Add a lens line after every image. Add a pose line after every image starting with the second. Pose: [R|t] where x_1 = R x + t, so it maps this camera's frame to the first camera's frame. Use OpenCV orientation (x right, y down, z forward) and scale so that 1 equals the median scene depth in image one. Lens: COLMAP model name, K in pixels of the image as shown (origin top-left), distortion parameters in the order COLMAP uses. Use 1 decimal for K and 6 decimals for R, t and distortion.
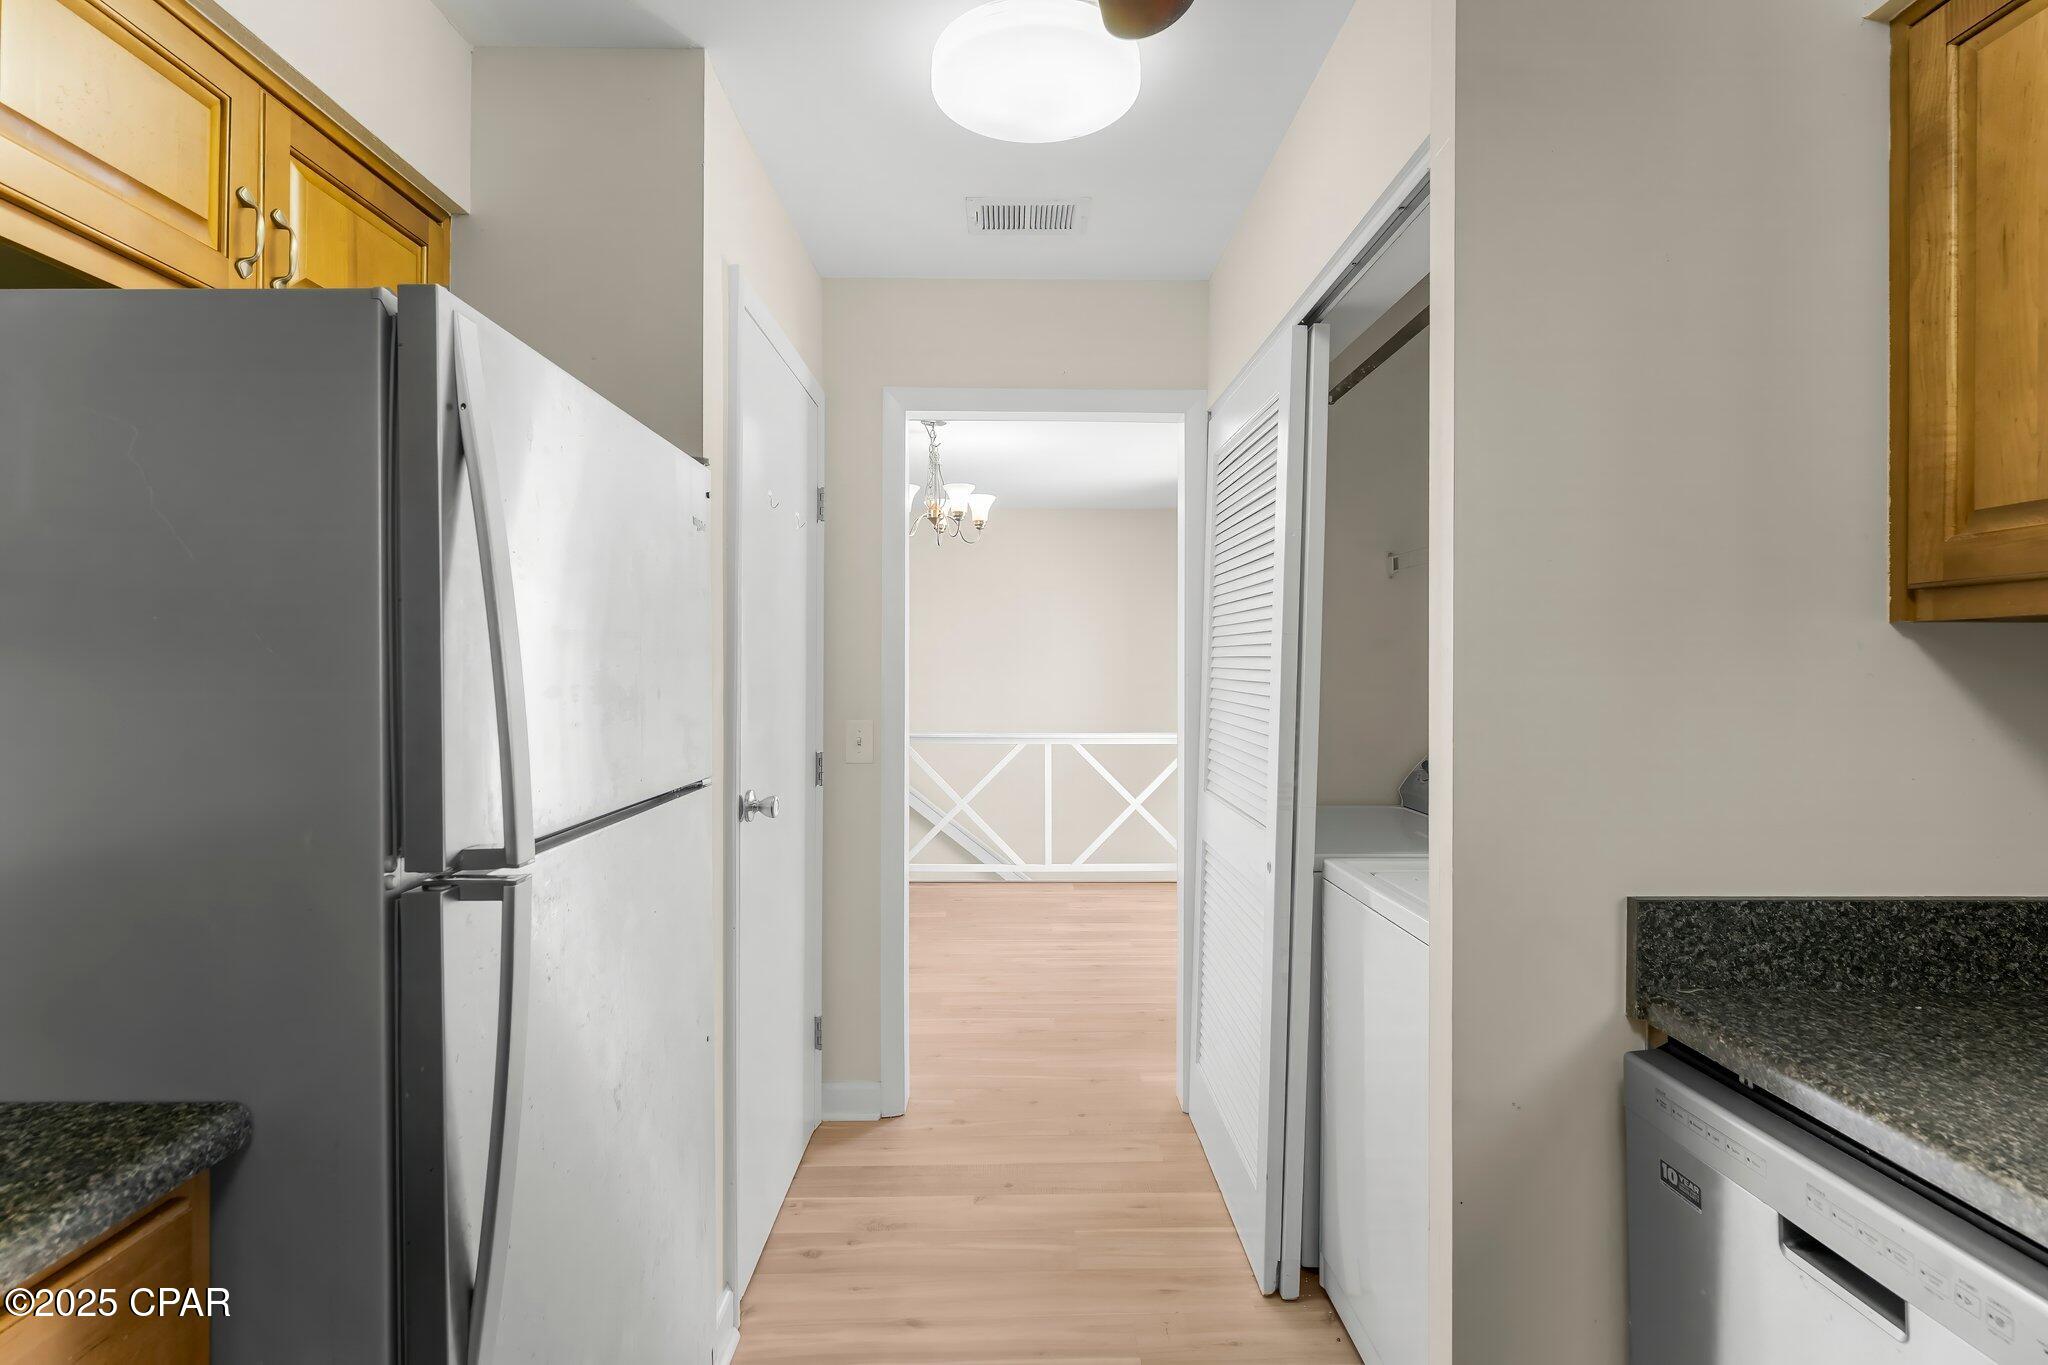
lens RADIAL K [[953.4, 0, 1016.2], [0, 953.4, 668.9], [0, 0, 1]] dist [0.001310, 0.000028]
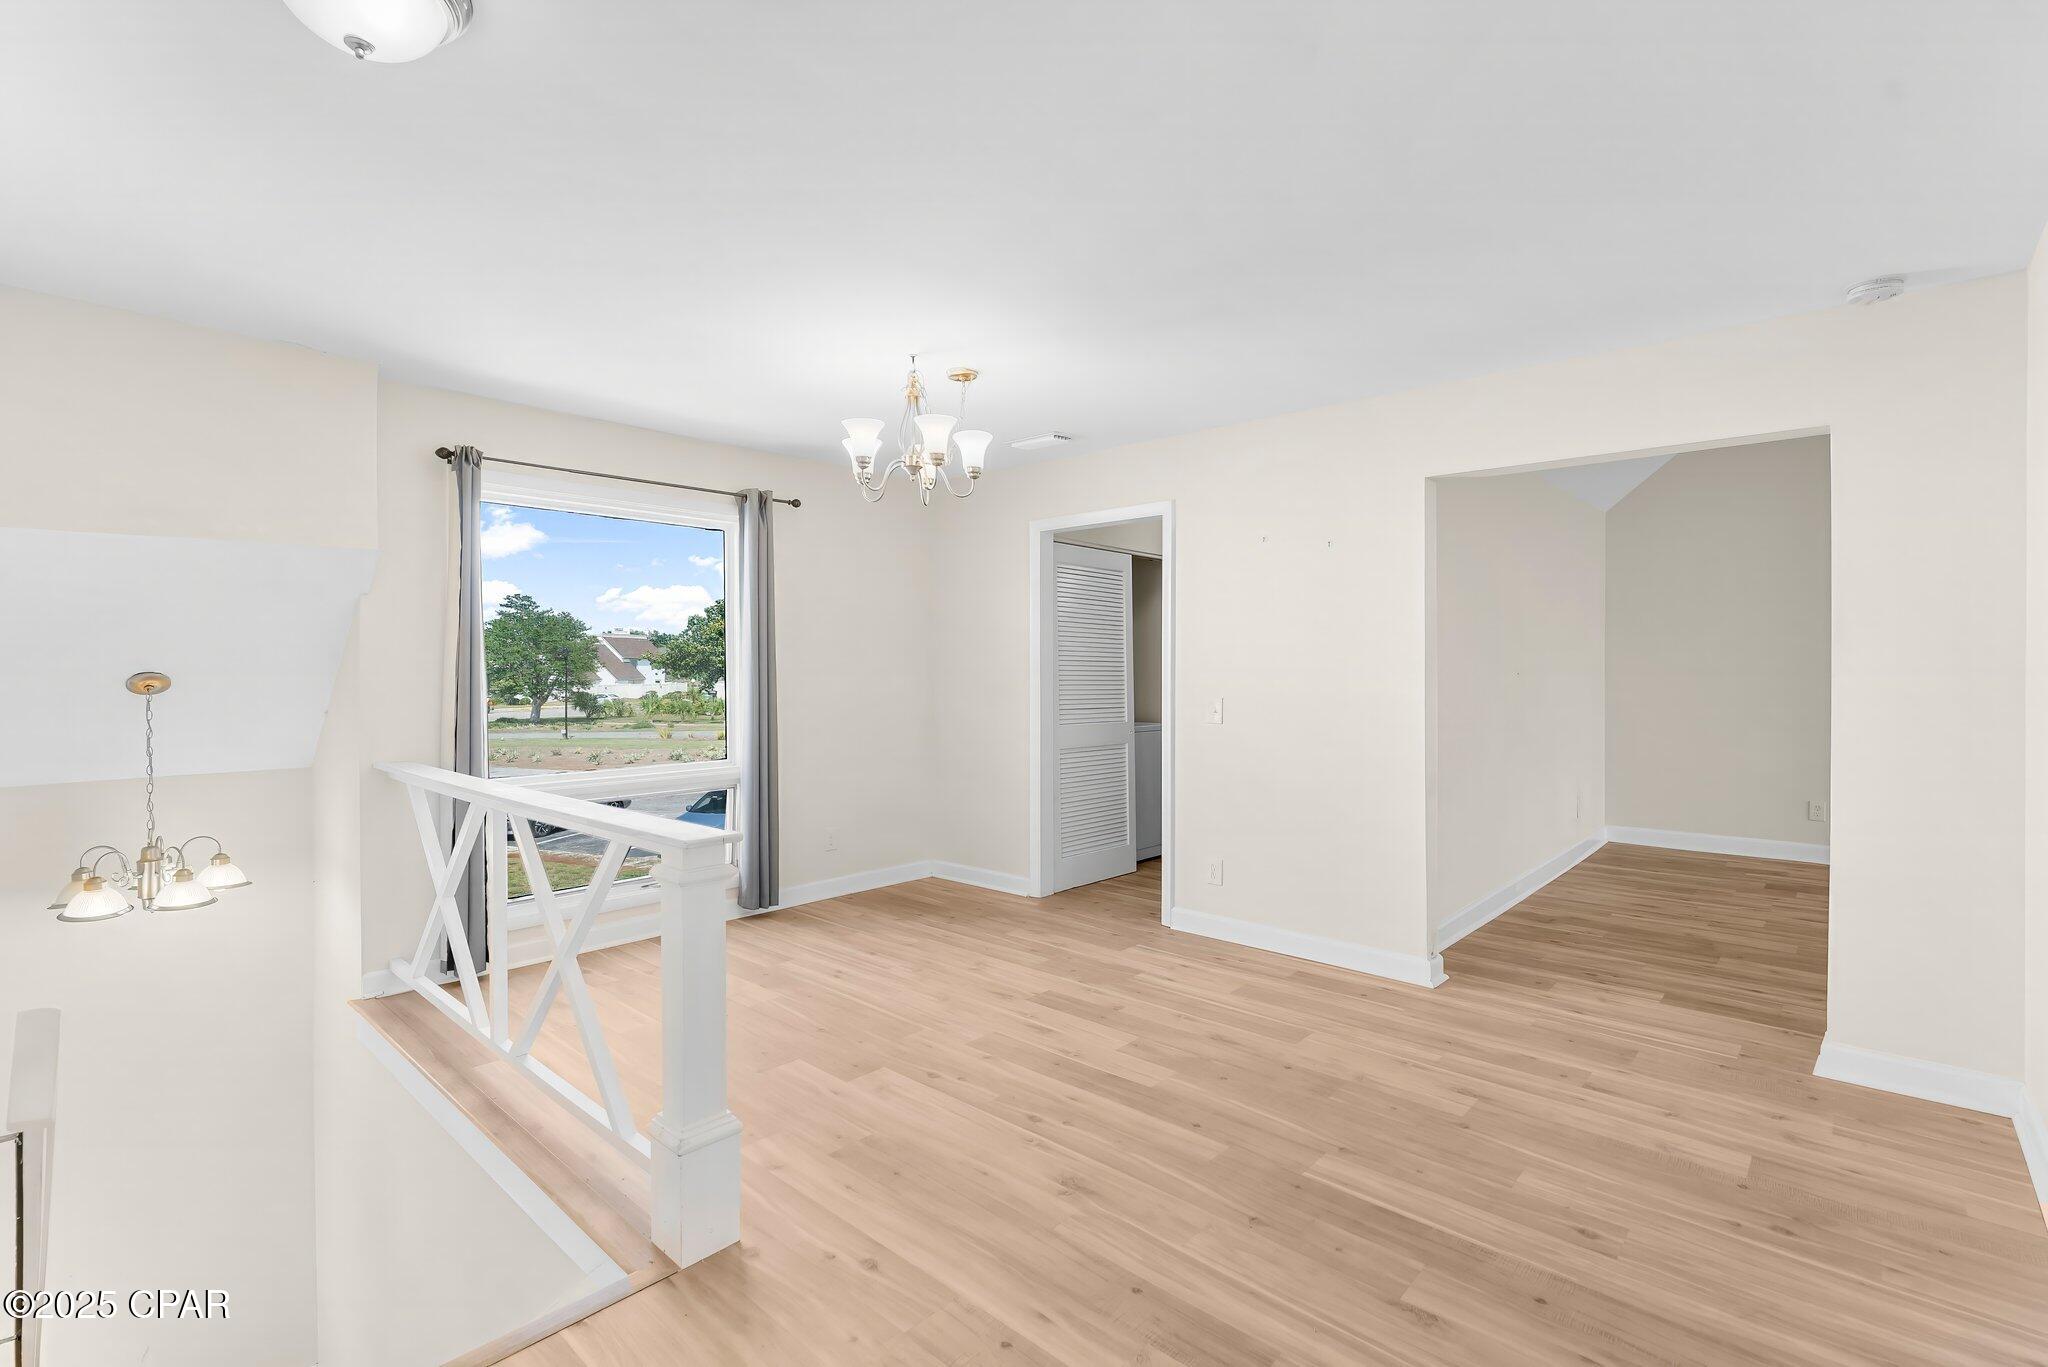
lens RADIAL K [[944.7, 0, 1018.3], [0, 944.7, 682.1], [0, 0, 1]] dist [-0.001987, -0.000481]
pose [[-0.727087, -0.006150, 0.686518, -0.615881], [0.004488, 0.999896, 0.013711, 0.004861], [-0.686531, 0.013050, -0.726983, 1.380812]]
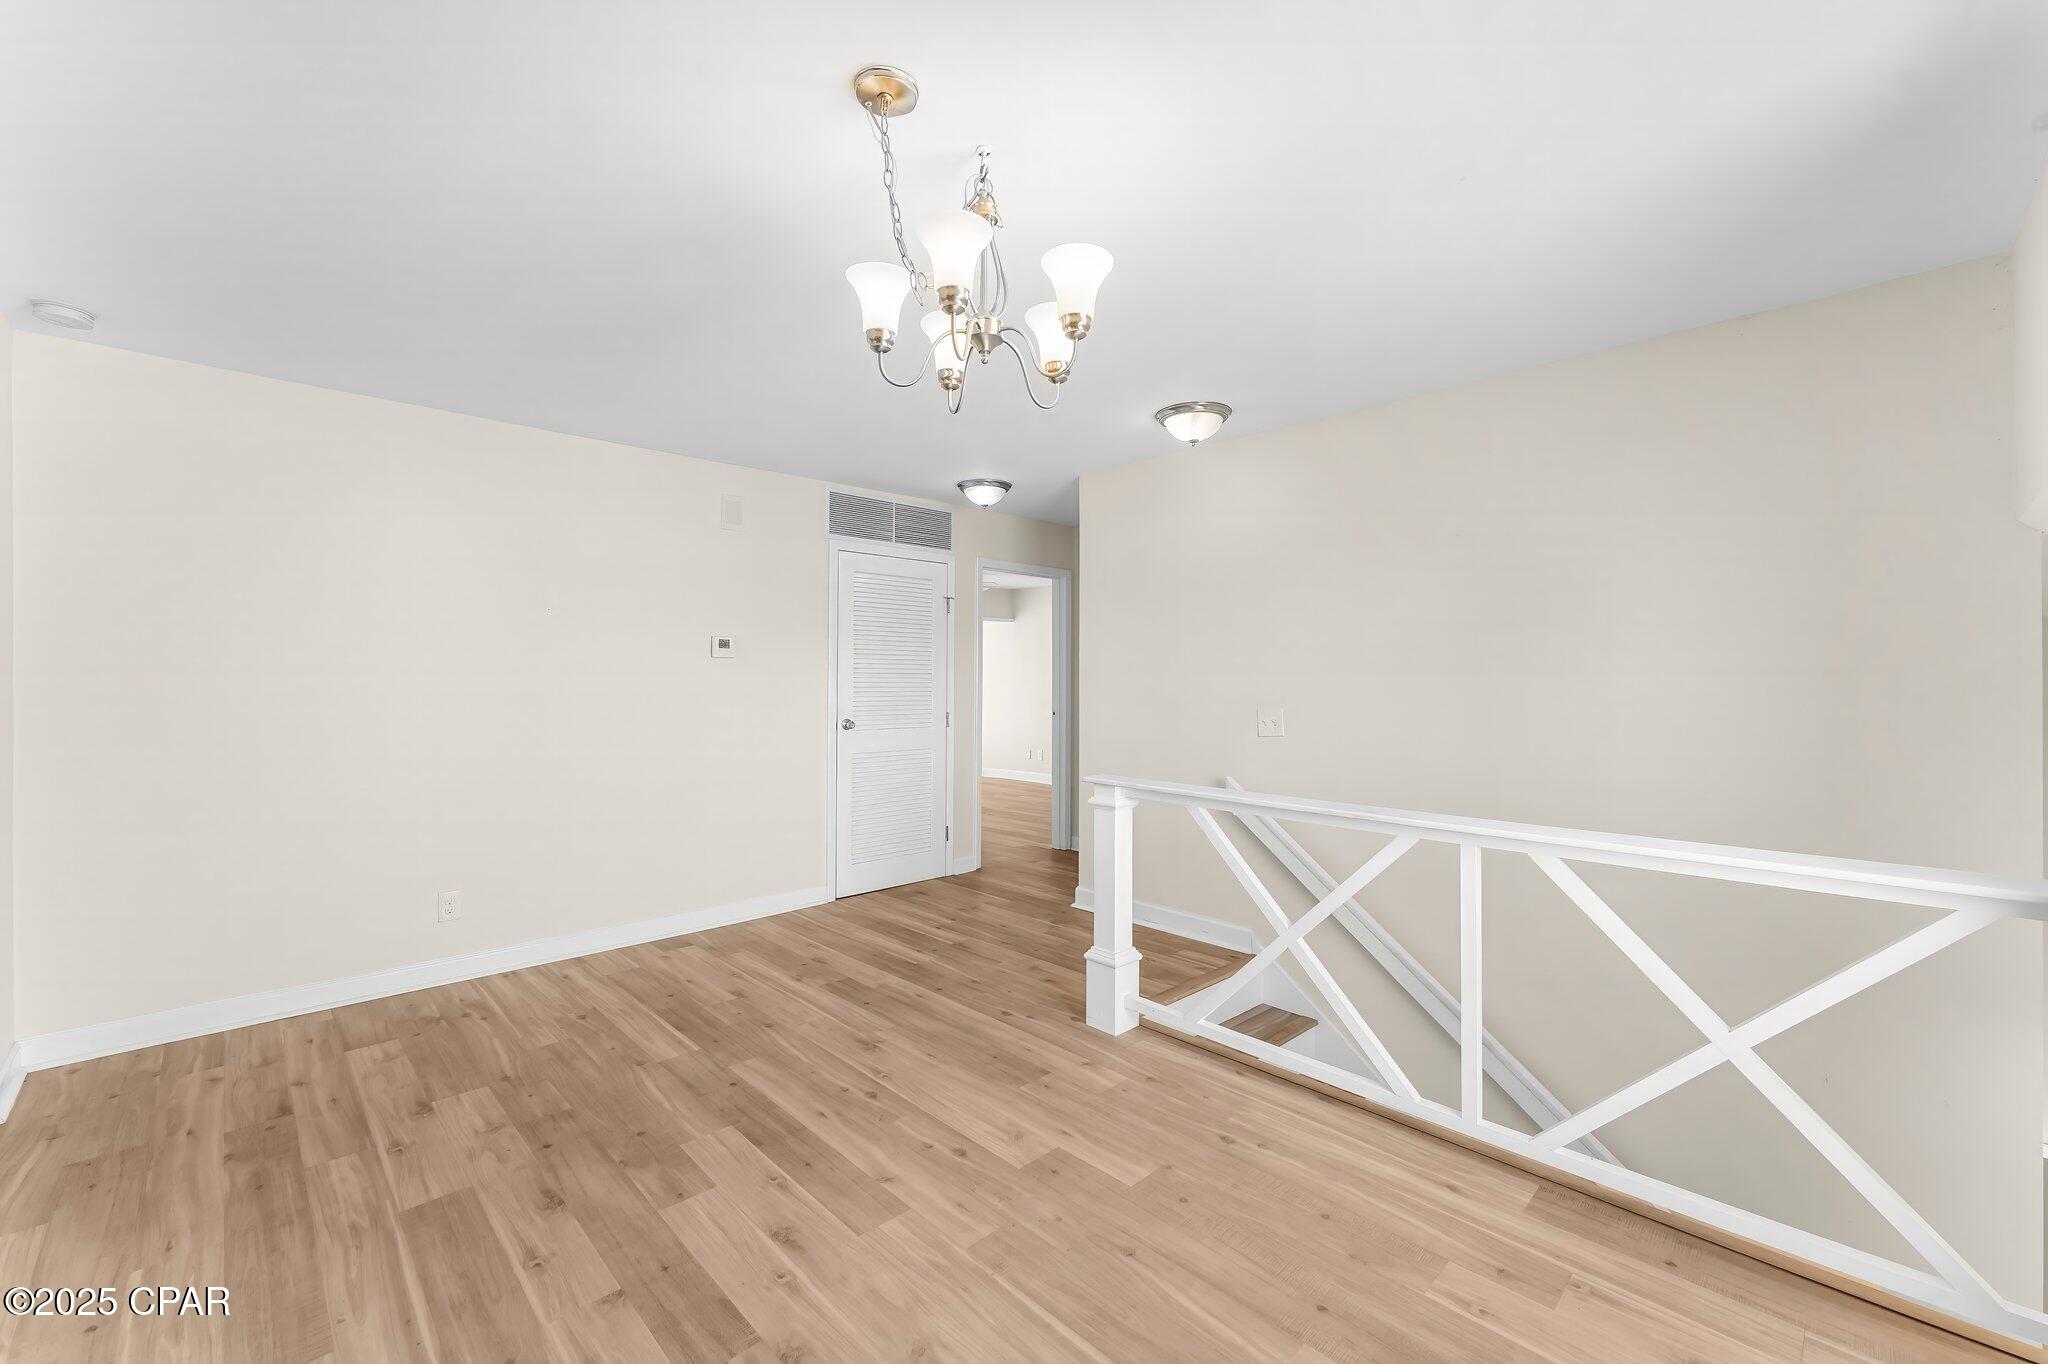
lens RADIAL K [[829.9, 0, 1028.4], [0, 829.9, 670.5], [0, 0, 1]] dist [-0.000873, 0.000176]
pose [[0.689440, -0.003534, -0.724334, 0.199798], [-0.003915, 0.999955, -0.008605, 0.003022], [0.724332, 0.008768, 0.689395, 0.687863]]
